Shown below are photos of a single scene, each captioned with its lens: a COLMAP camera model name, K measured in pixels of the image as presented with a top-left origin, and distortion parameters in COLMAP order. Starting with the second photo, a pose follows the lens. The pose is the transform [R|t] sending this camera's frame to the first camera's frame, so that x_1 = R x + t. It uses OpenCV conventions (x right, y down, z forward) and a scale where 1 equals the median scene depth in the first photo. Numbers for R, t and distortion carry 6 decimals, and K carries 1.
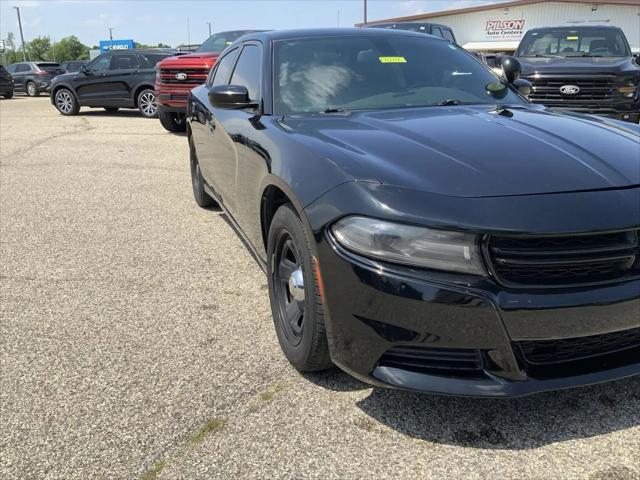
lens RADIAL K [[532.1, 0, 320.0], [0, 532.1, 240.0], [0, 0, 1]] dist [0.040333, -0.085833]
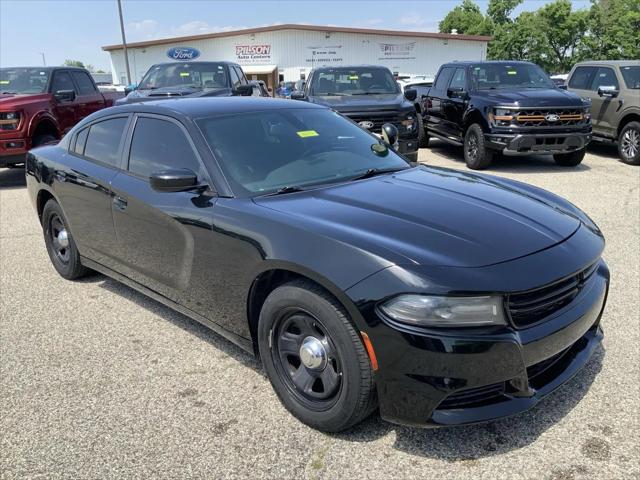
lens RADIAL K [[532.1, 0, 320.0], [0, 532.1, 240.0], [0, 0, 1]] dist [0.040333, -0.085833]
pose [[0.901188, -0.133324, 0.412413, -0.456536], [0.146506, 0.989210, -0.000347, -0.151988], [-0.407917, 0.060734, 0.910997, -0.025099]]
